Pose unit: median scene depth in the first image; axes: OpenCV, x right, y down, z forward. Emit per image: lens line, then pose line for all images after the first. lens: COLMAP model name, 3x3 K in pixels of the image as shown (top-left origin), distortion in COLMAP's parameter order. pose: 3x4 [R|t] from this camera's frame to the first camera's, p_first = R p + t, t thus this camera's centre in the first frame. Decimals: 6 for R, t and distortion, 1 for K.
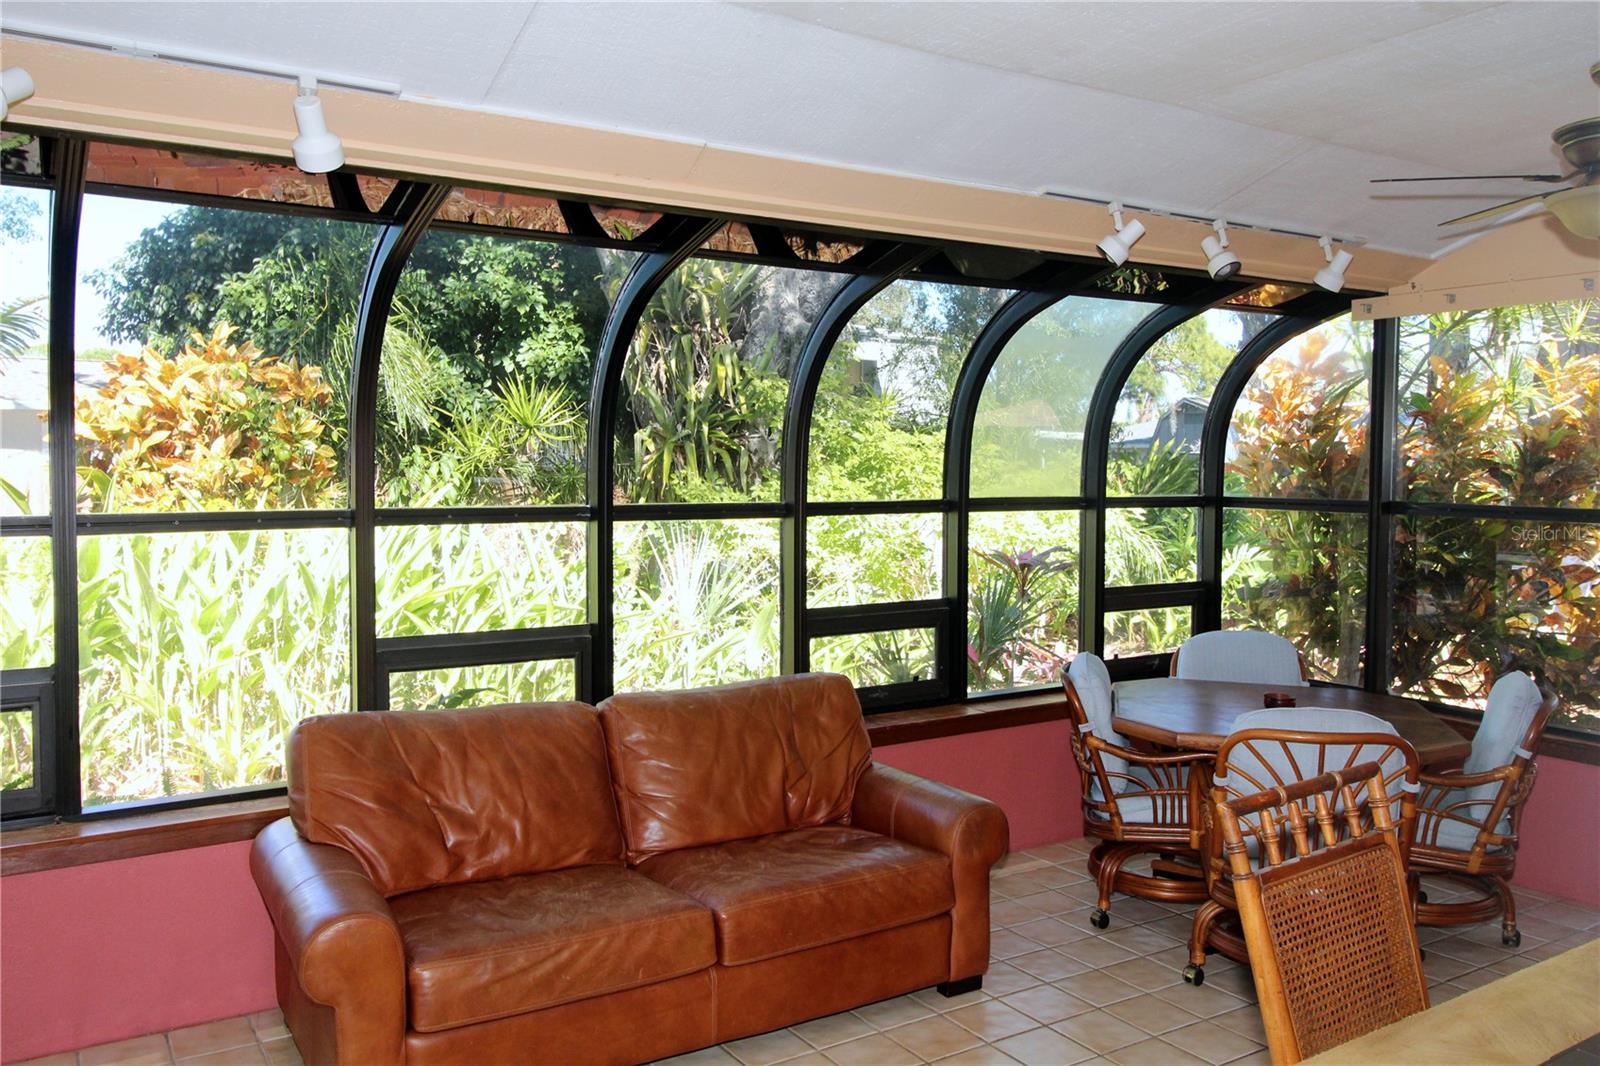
lens RADIAL K [[1233.0, 0, 800.0], [0, 1233.0, 533.0], [0, 0, 1]] dist [0.004003, -0.000123]
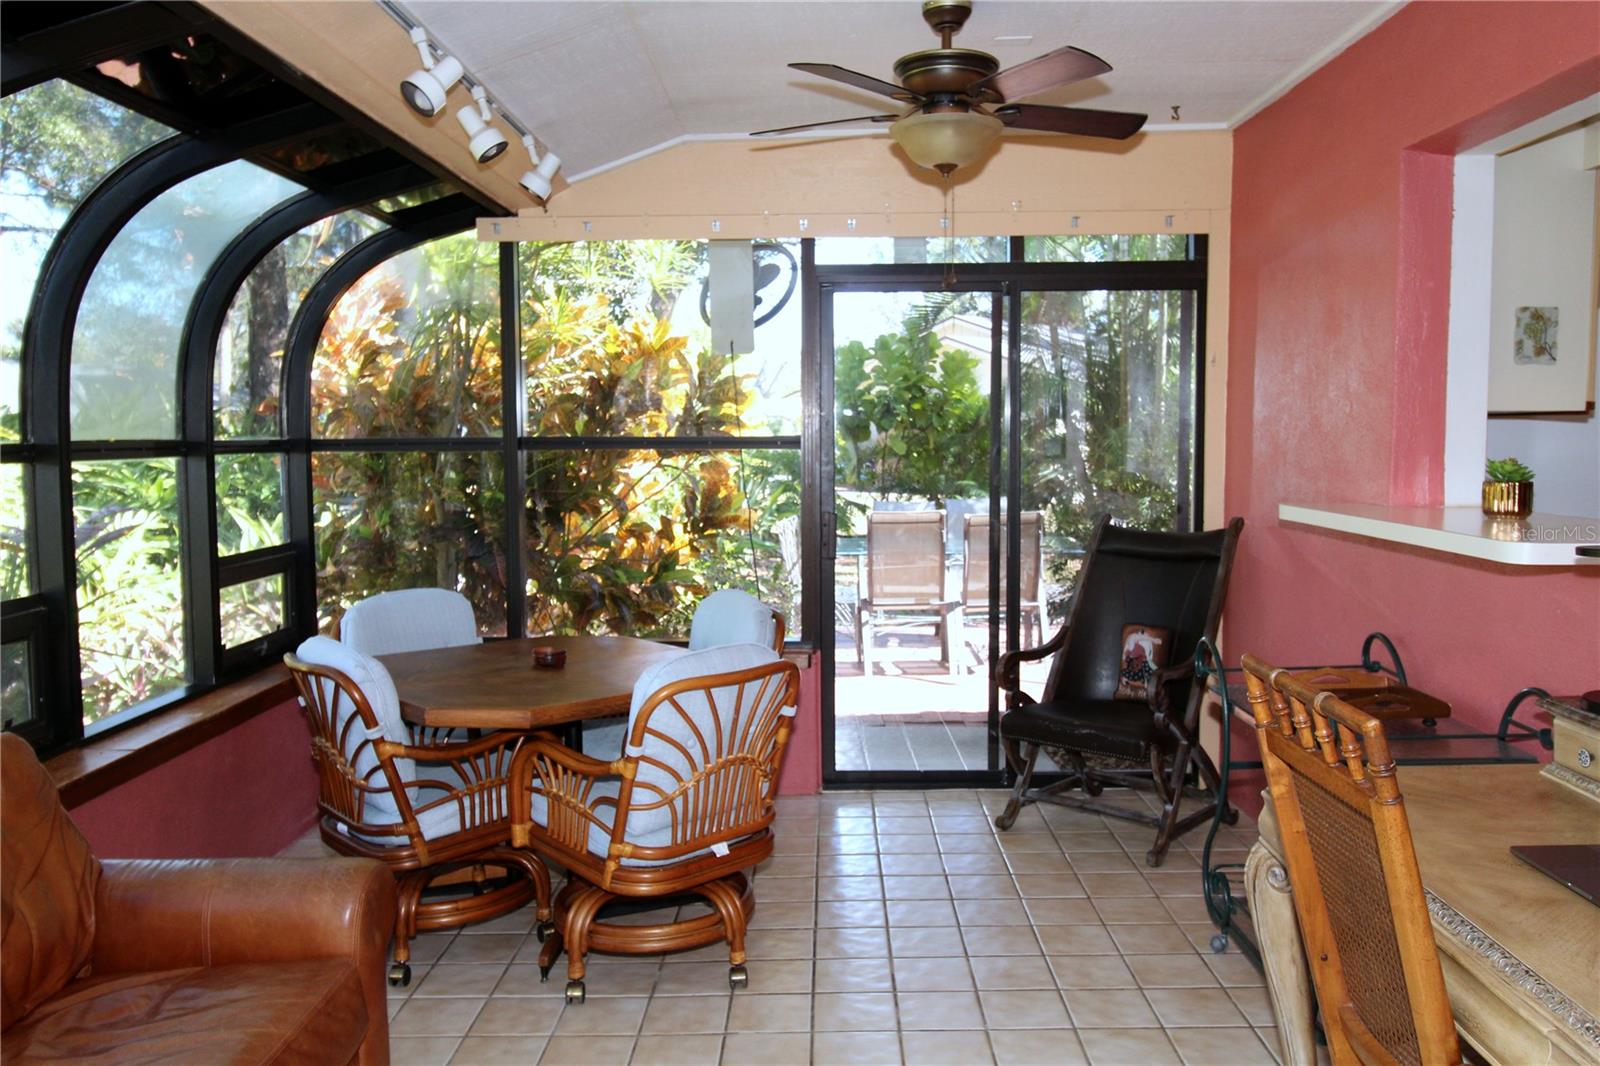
lens RADIAL K [[1233.0, 0, 800.0], [0, 1233.0, 533.0], [0, 0, 1]] dist [0.004003, -0.000123]
pose [[0.547229, -0.075861, 0.833538, -0.186526], [0.052935, 0.997027, 0.055988, 0.005420], [-0.835307, 0.013485, 0.549618, 0.278613]]
